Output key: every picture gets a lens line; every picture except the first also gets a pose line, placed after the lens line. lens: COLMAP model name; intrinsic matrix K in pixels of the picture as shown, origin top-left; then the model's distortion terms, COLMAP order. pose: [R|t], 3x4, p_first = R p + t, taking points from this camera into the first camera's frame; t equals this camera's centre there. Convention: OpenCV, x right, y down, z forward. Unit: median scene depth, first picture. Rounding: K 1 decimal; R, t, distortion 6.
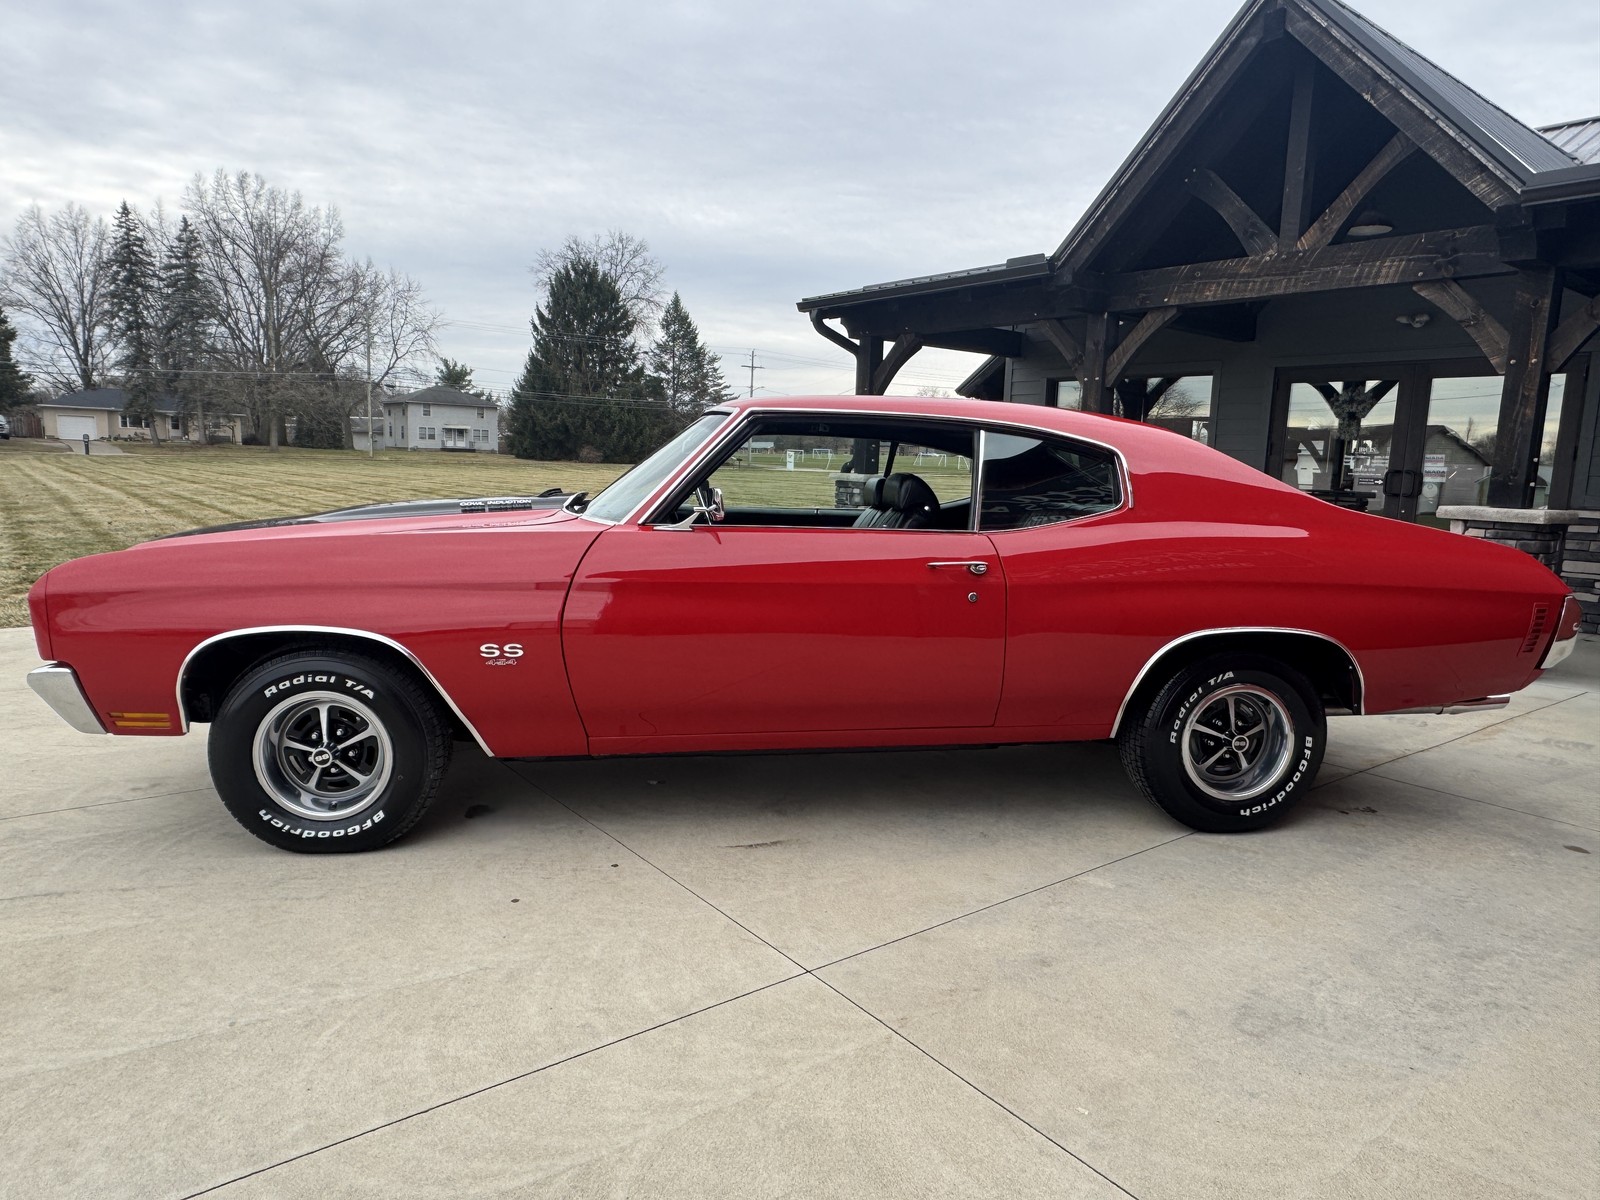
lens RADIAL K [[1023.6, 0, 805.3], [0, 1023.6, 604.7], [0, 0, 1]] dist [-0.006711, 0.001494]
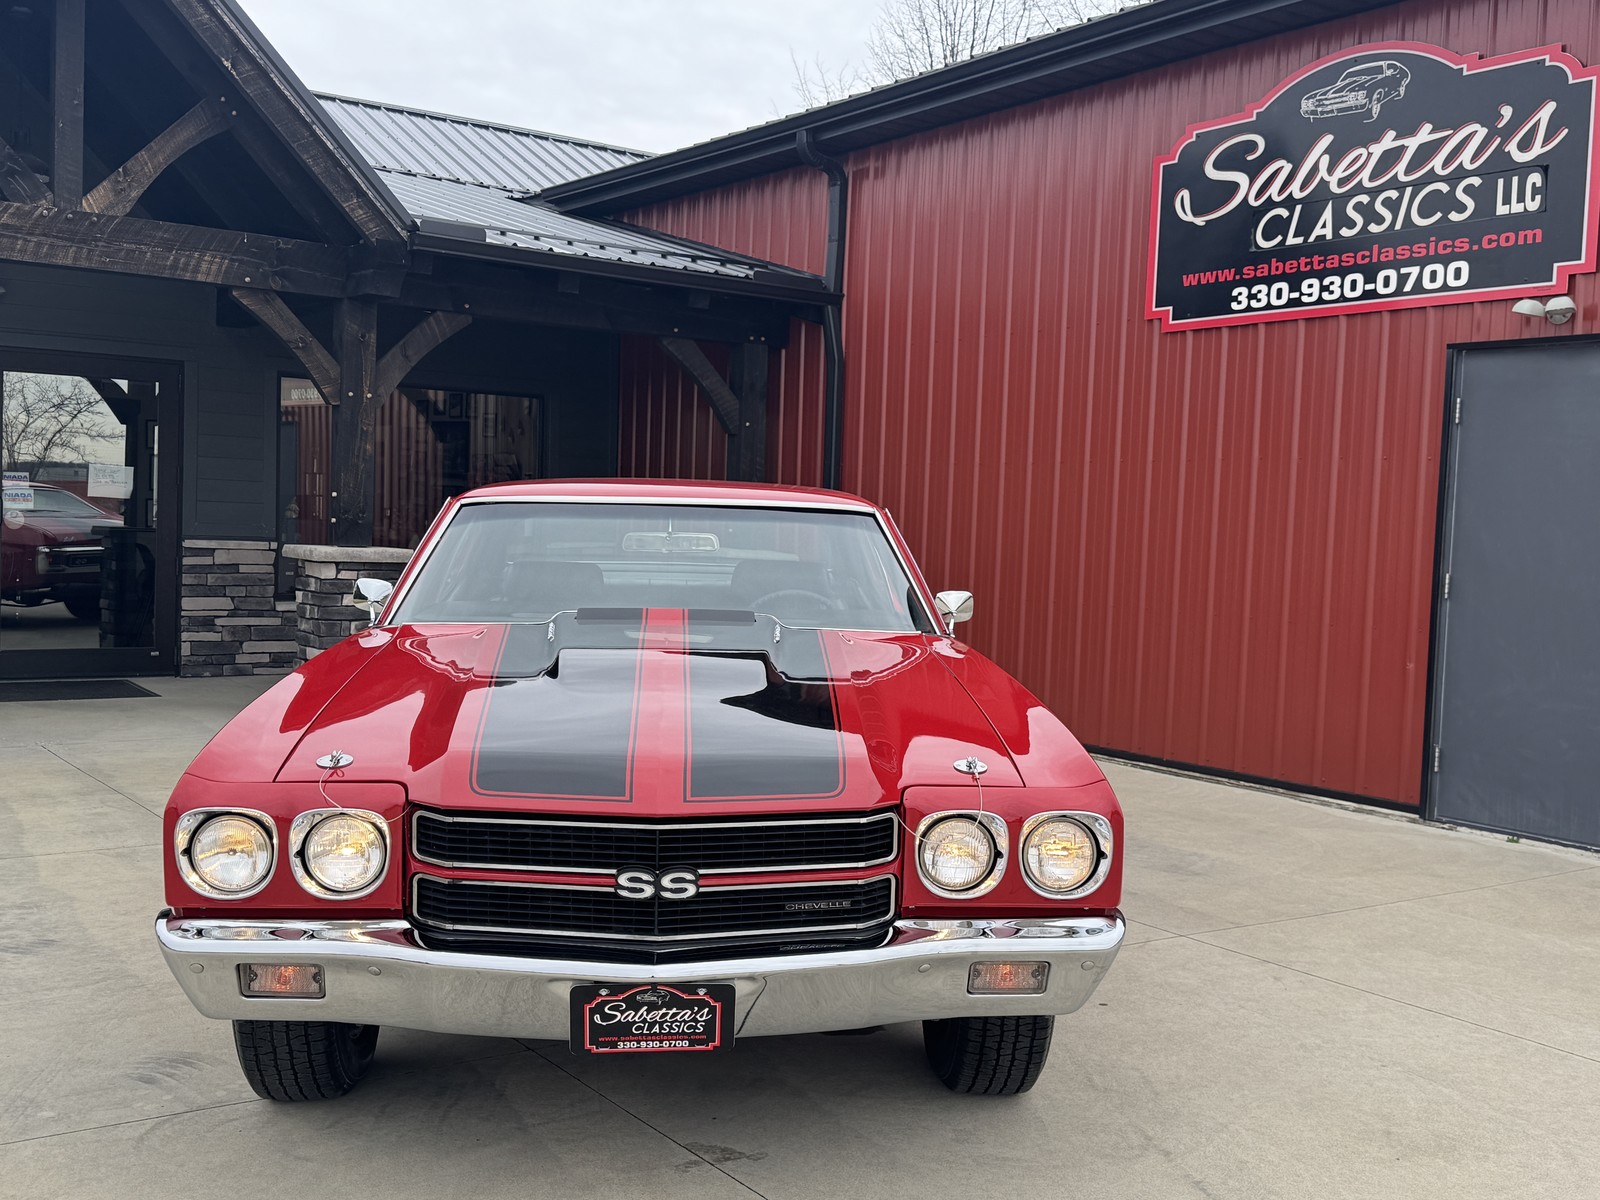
lens RADIAL K [[1685.1, 0, 798.2], [0, 1685.1, 596.9], [0, 0, 1]] dist [0.047557, 0.000000]
pose [[0.048613, -0.078117, 0.995758, -0.928654], [0.106569, 0.991652, 0.072592, -0.129332], [-0.993116, 0.102588, 0.056532, 0.553885]]
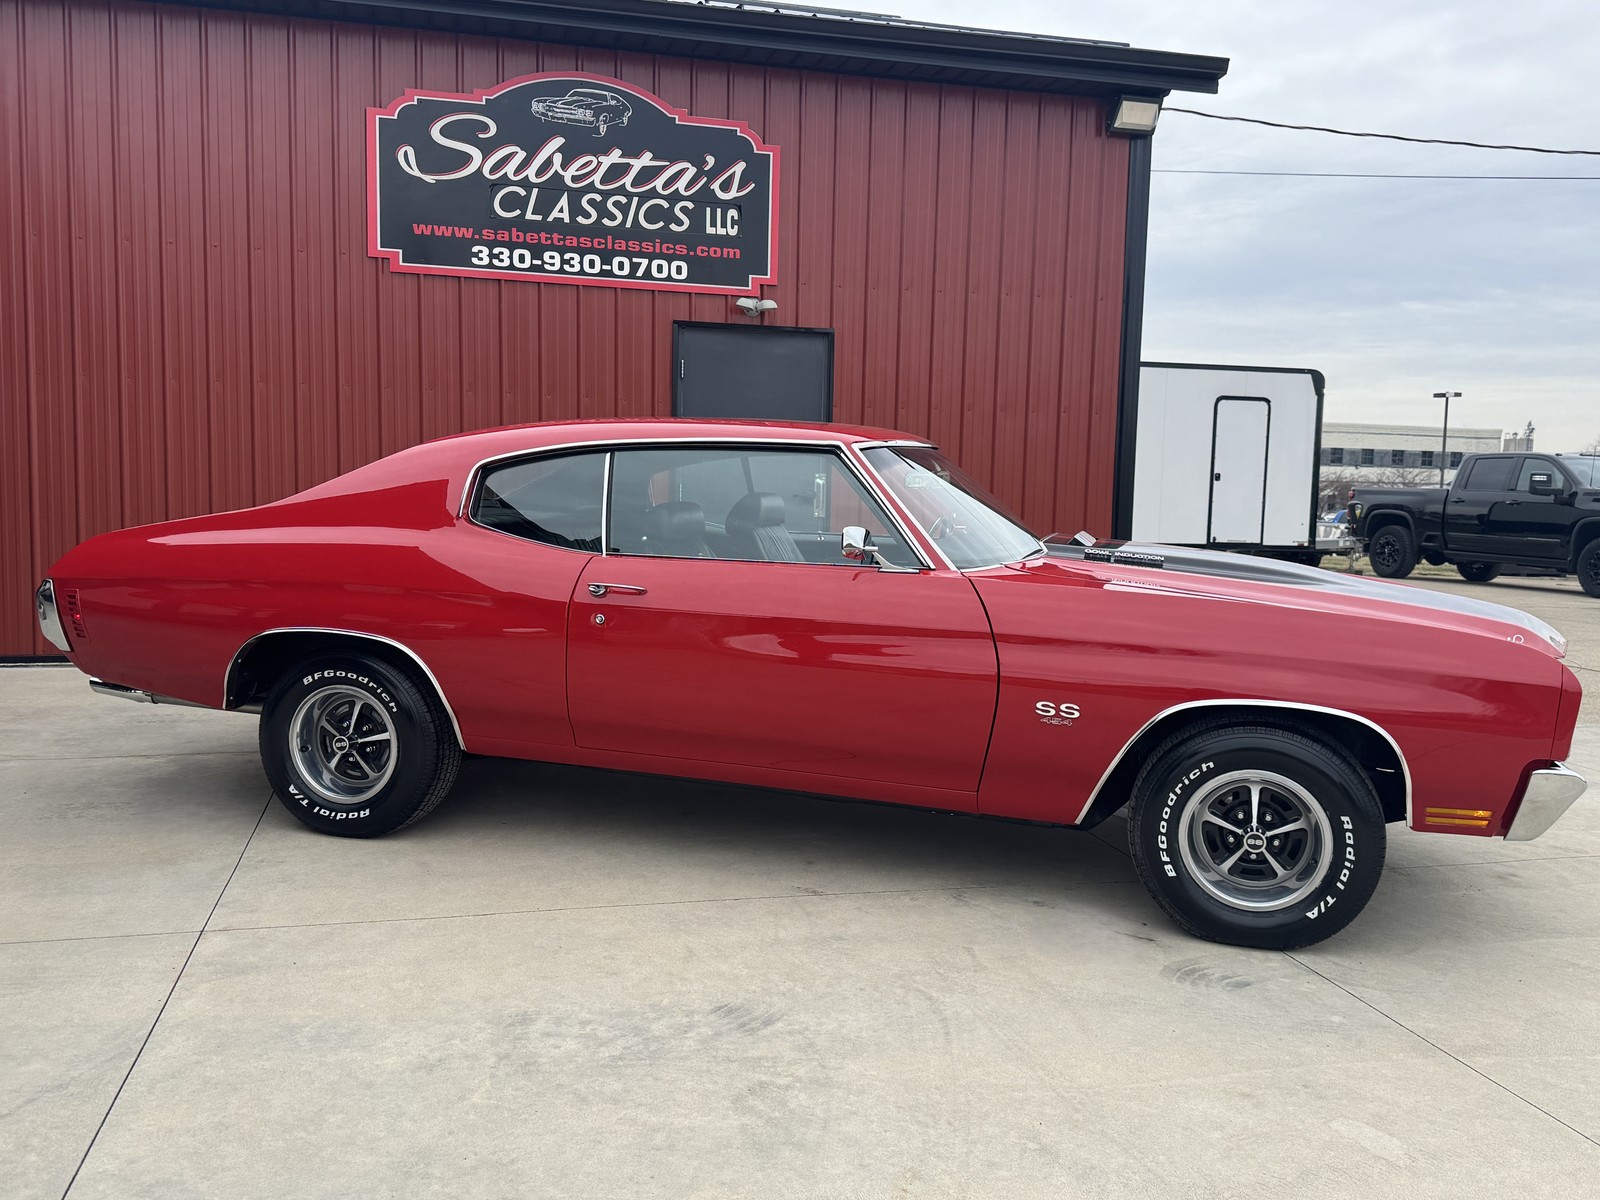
lens RADIAL K [[1367.7, 0, 788.3], [0, 1367.7, 626.1], [0, 0, 1]] dist [0.086999, -0.071347]
pose [[-0.920633, -0.096750, 0.378252, -0.314527], [-0.000085, 0.968860, 0.247610, -0.219262], [-0.390429, 0.227926, -0.891972, 1.451346]]
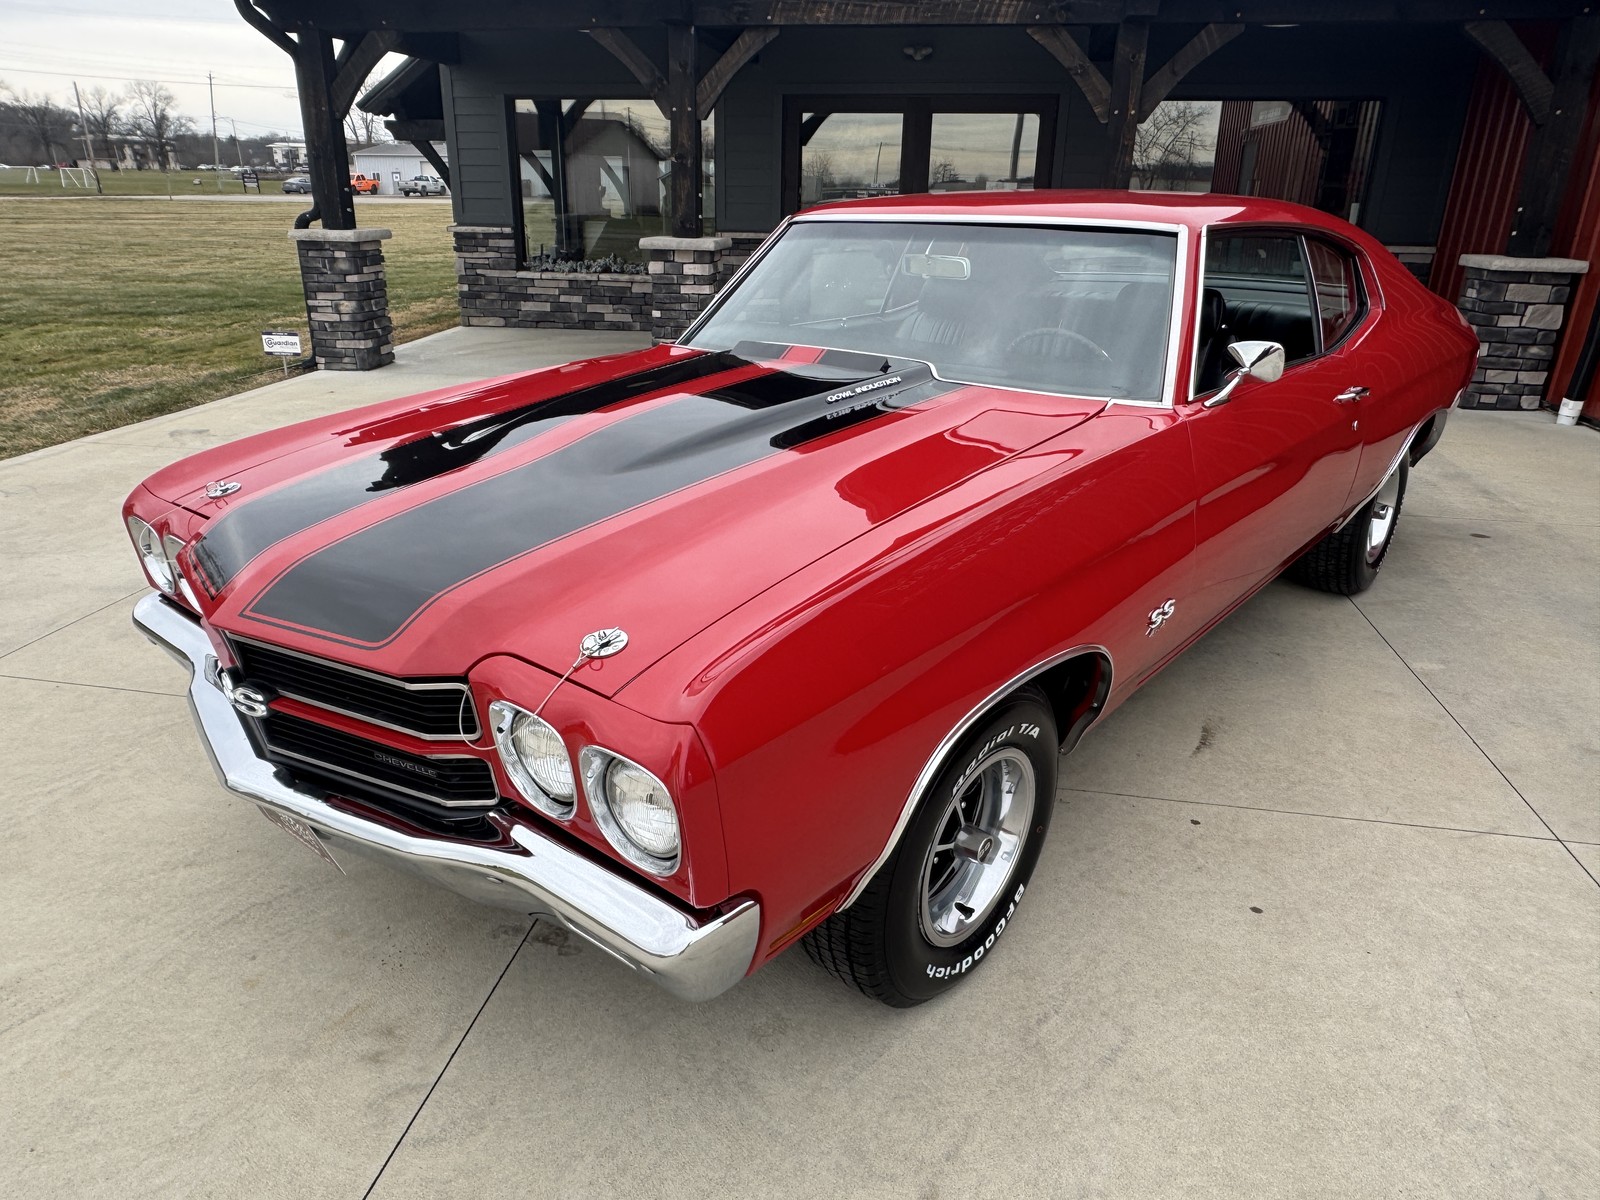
lens RADIAL K [[1066.0, 0, 777.4], [0, 1066.0, 606.1], [0, 0, 1]] dist [-0.010888, 0.011653]
pose [[0.748161, -0.266283, 0.607740, -0.476722], [0.106470, 0.952248, 0.286160, -0.101374], [-0.654919, -0.149388, 0.740786, 0.315738]]
